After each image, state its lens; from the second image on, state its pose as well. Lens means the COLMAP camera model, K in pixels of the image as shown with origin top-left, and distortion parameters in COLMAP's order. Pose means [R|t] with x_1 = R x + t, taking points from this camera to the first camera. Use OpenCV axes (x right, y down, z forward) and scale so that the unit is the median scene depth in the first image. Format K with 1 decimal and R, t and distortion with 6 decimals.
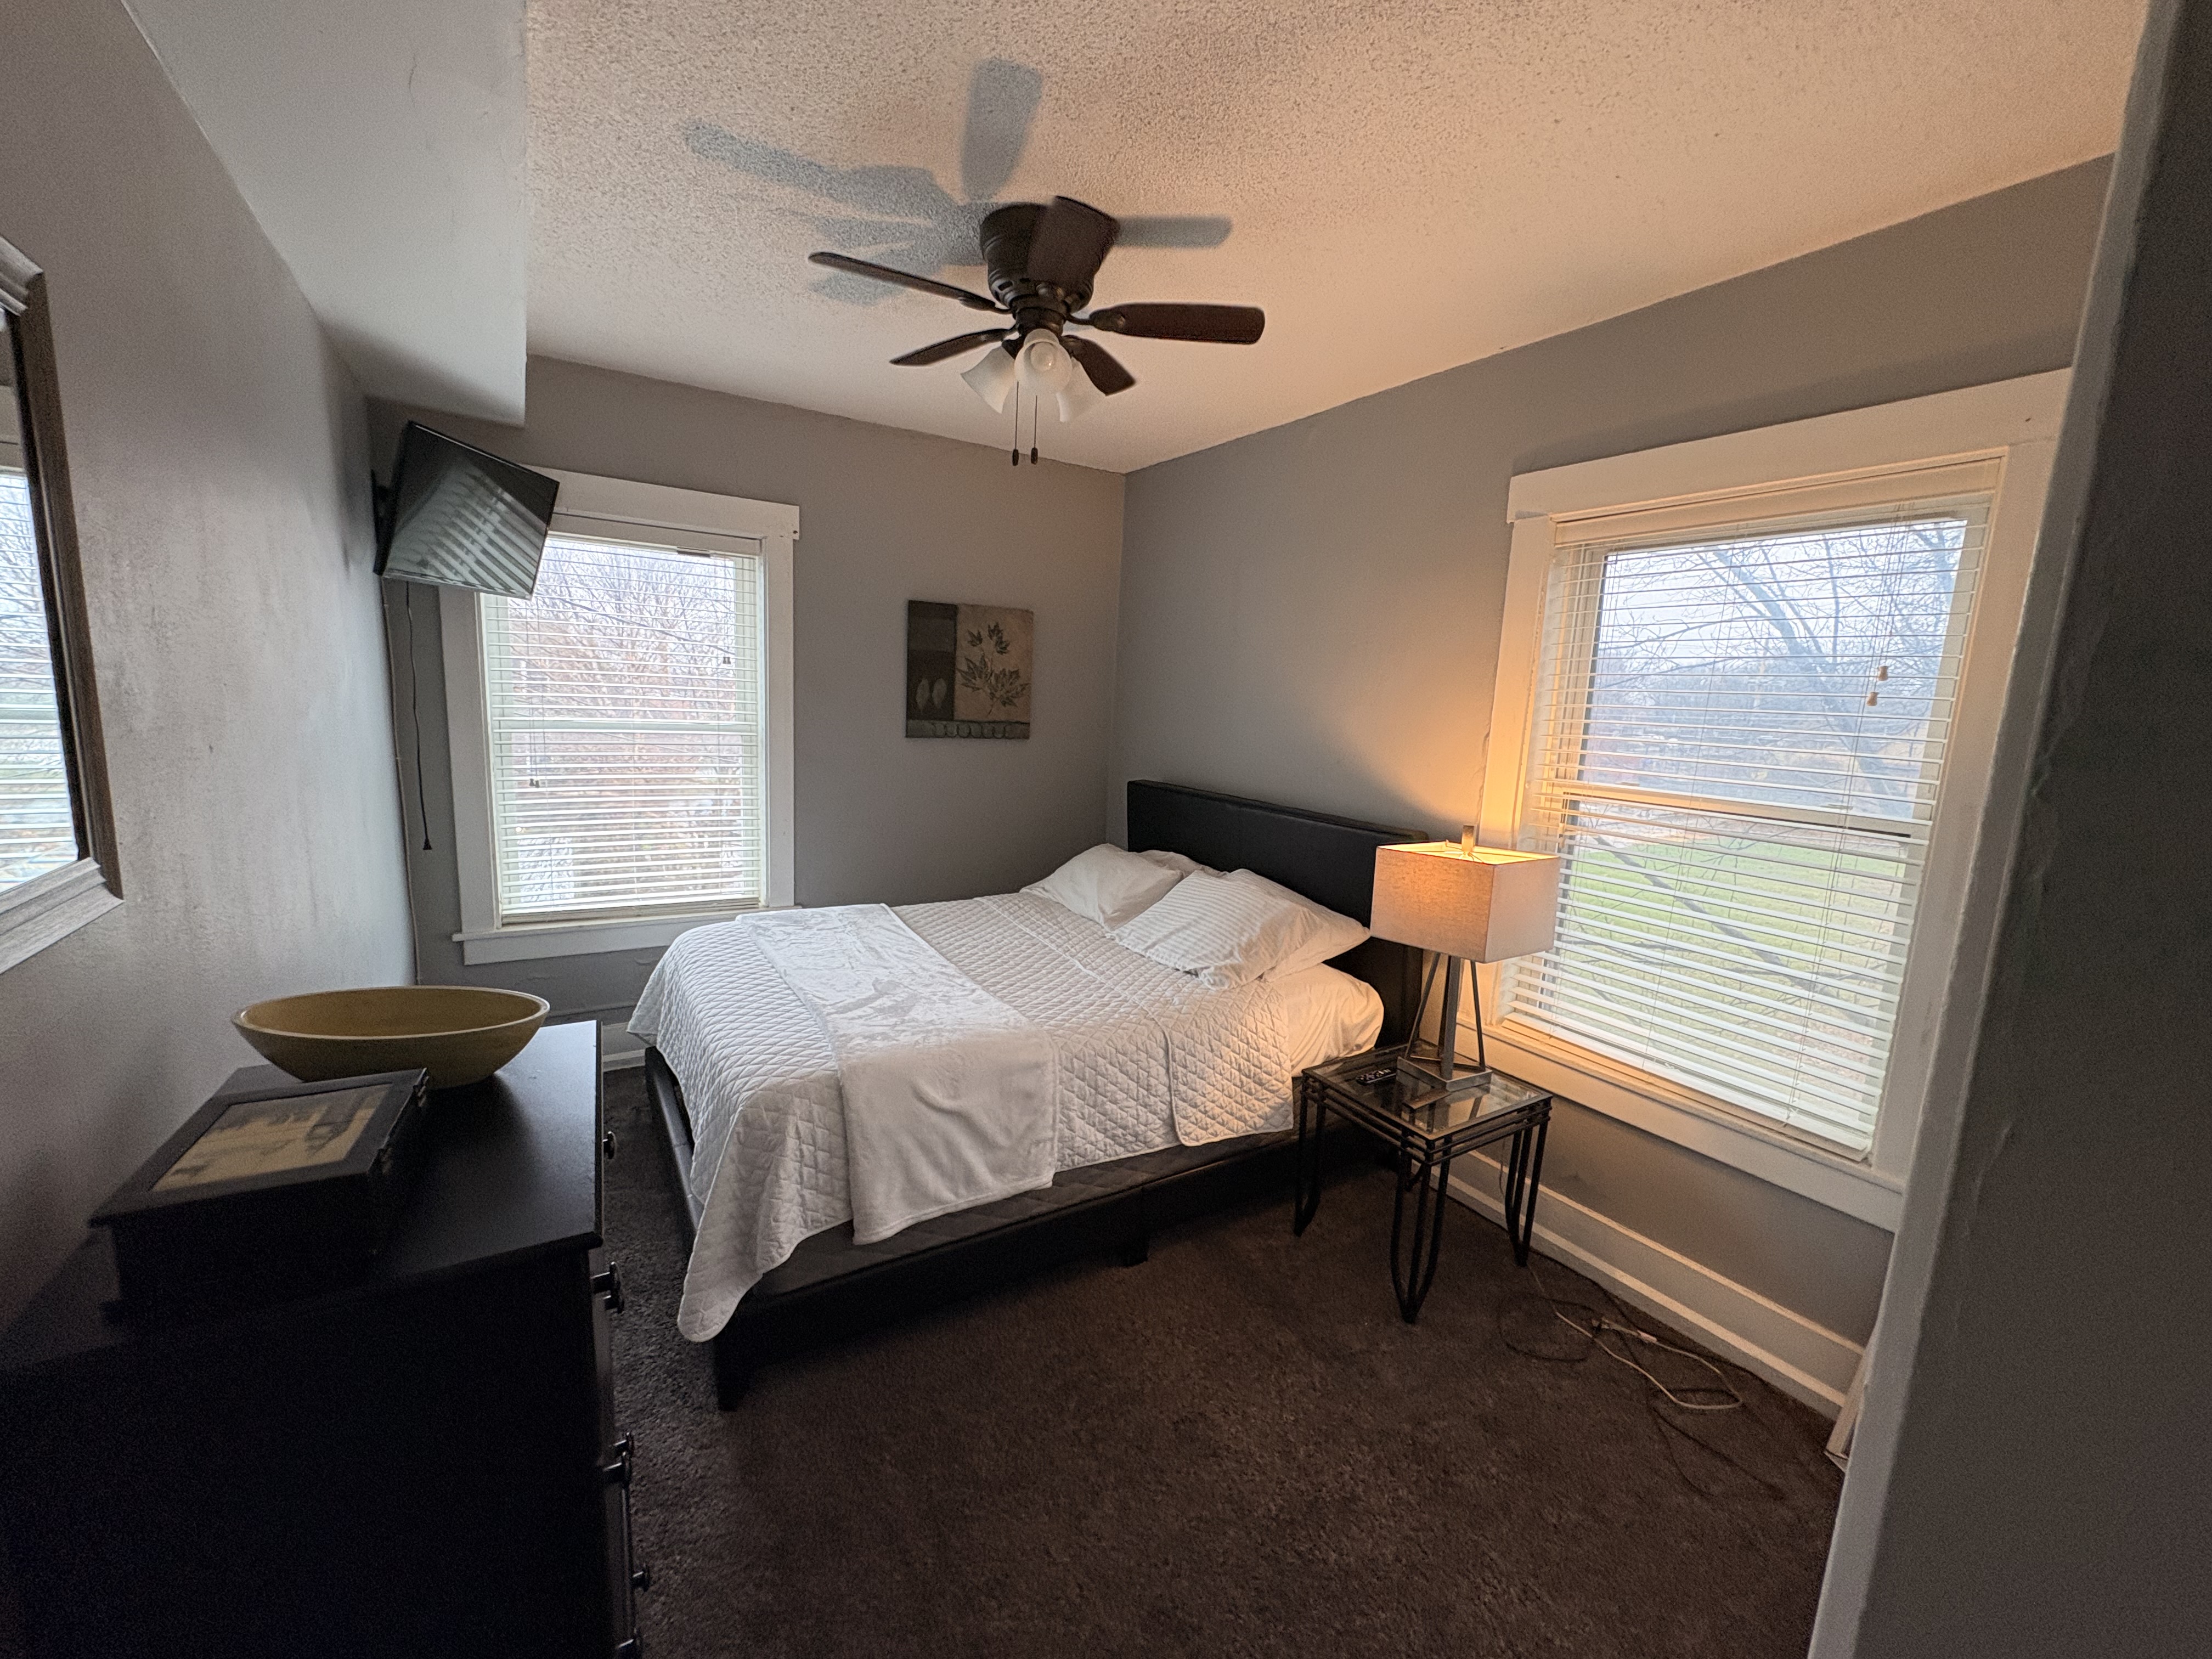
lens RADIAL K [[880.0, 0, 1105.4], [0, 880.0, 830.6], [0, 0, 1]] dist [-0.000313, 0.000067]
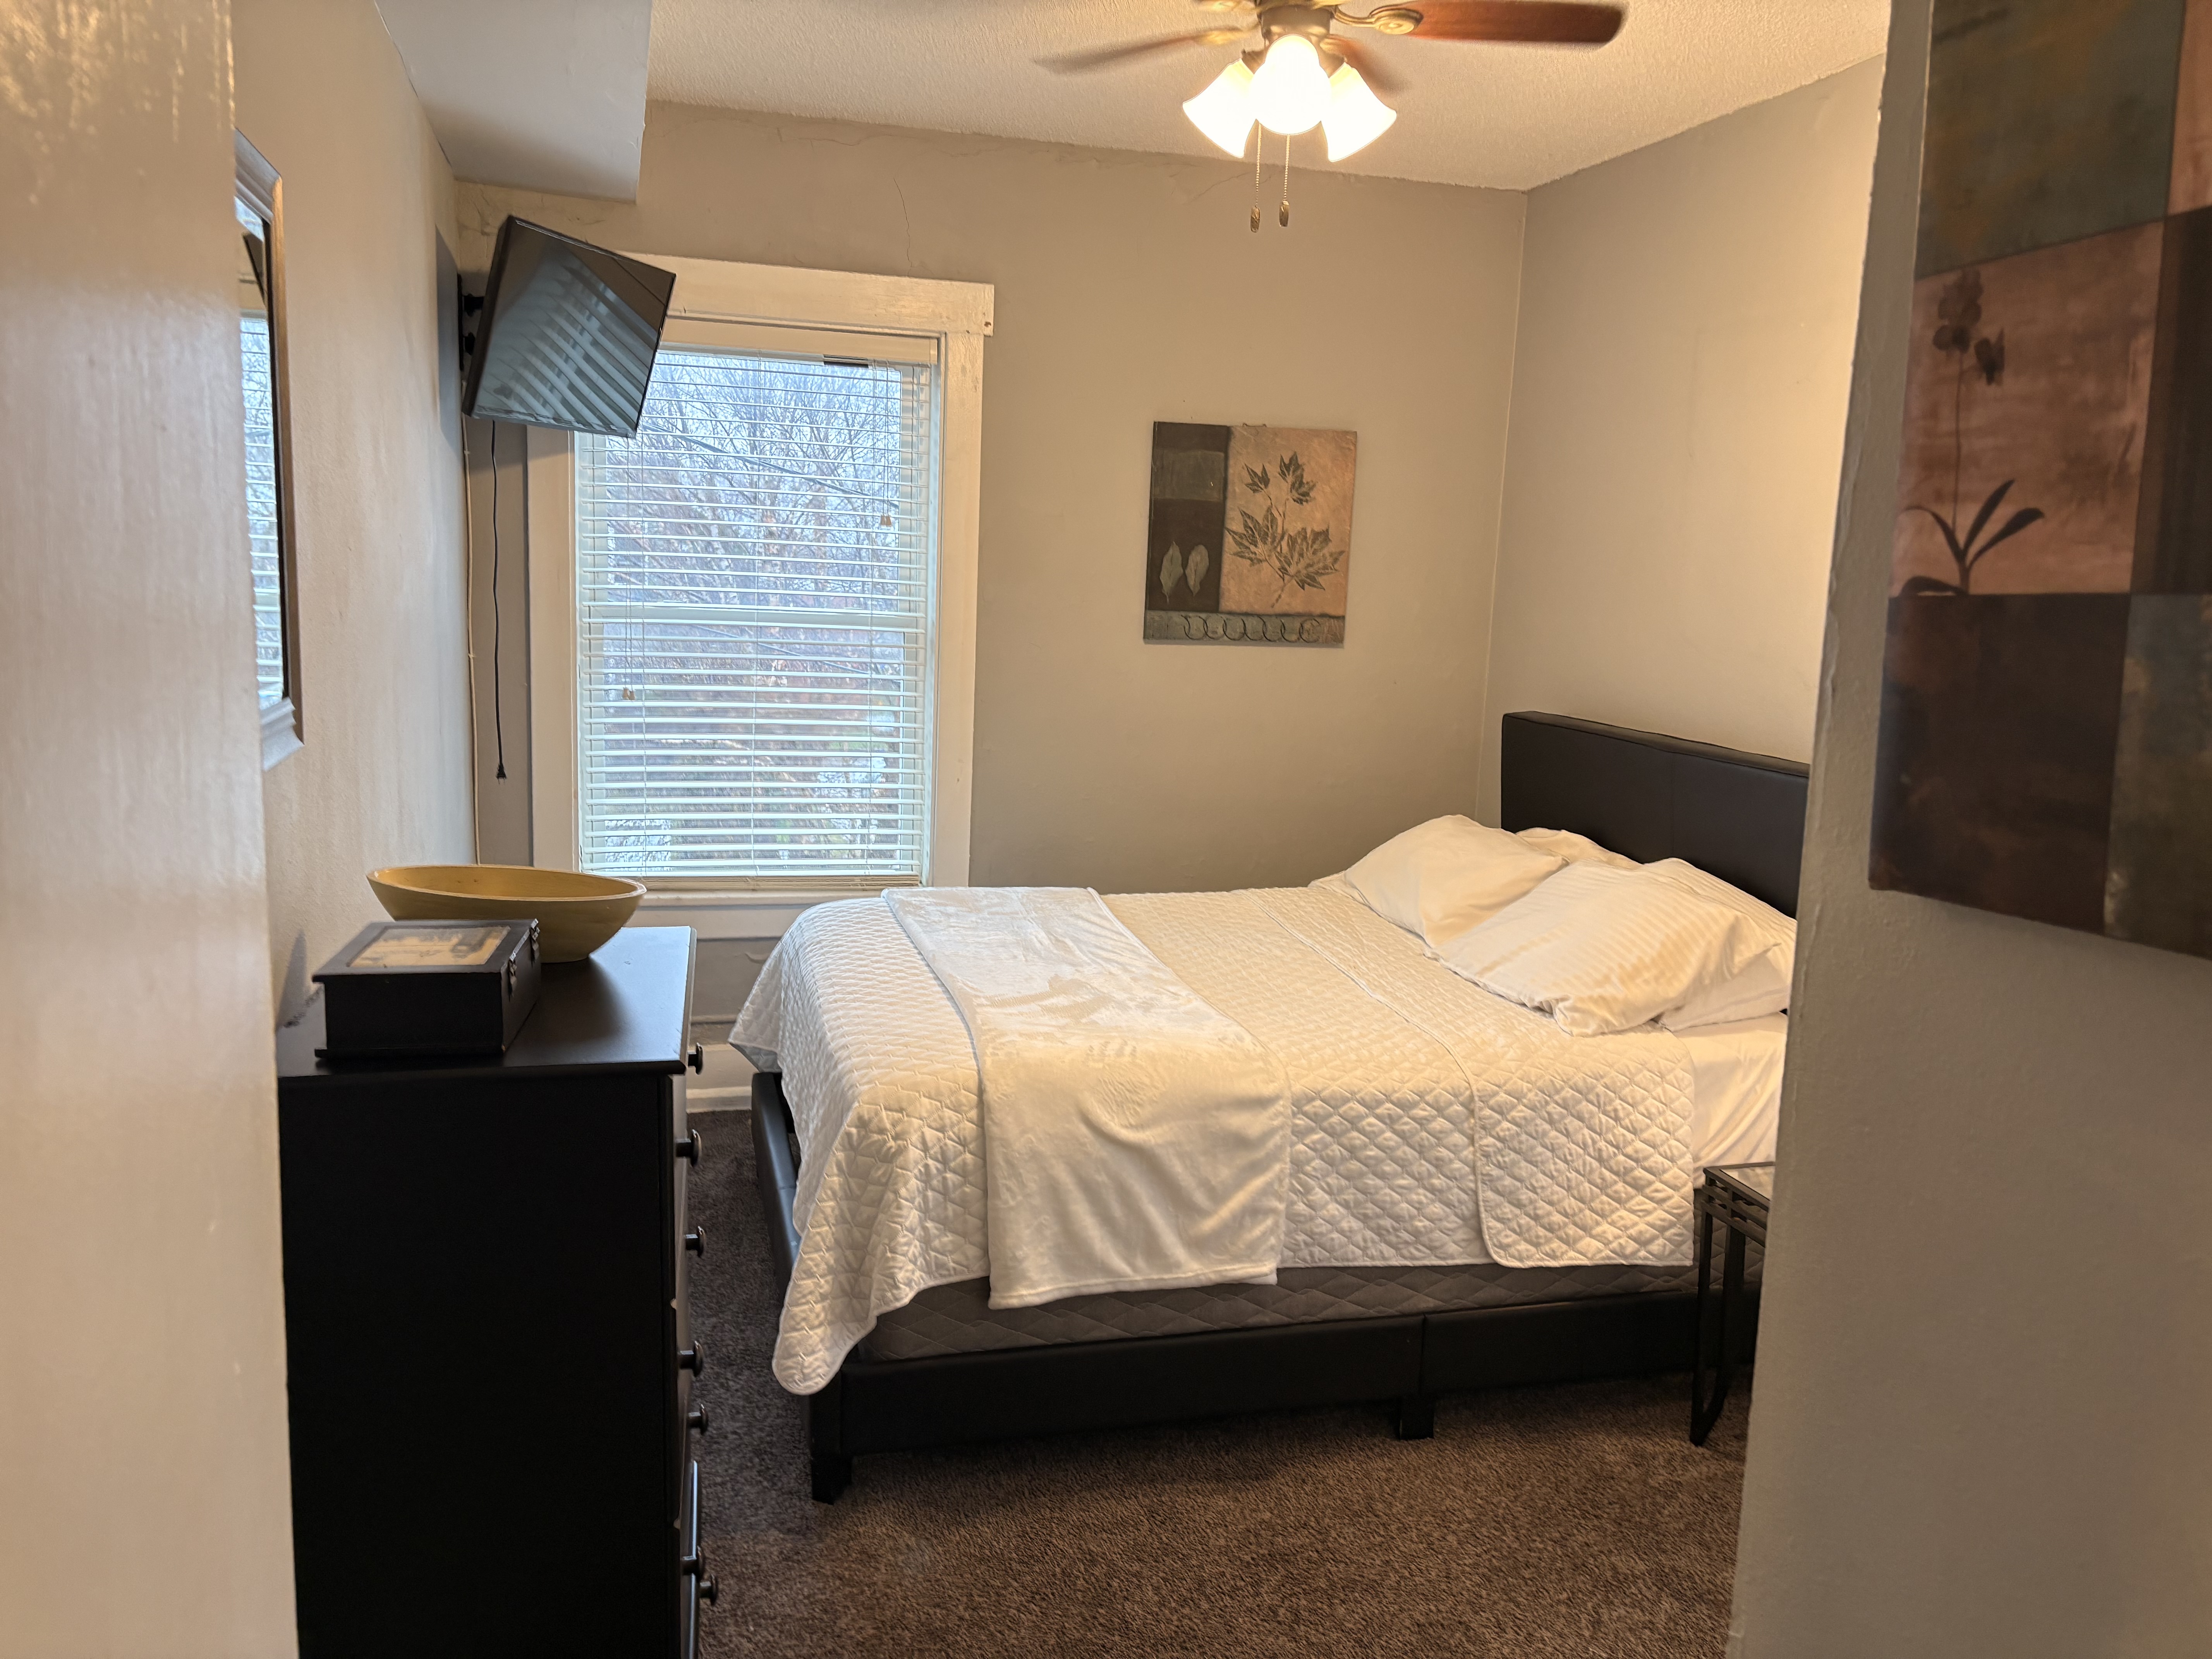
lens RADIAL K [[1665.6, 0, 1106.1], [0, 1665.6, 824.7], [0, 0, 1]] dist [0.058990, -0.067727]
pose [[0.957308, 0.036610, -0.286744, 0.149333], [-0.039182, 0.999227, -0.003236, 0.051849], [0.286403, 0.014333, 0.958002, -0.245547]]
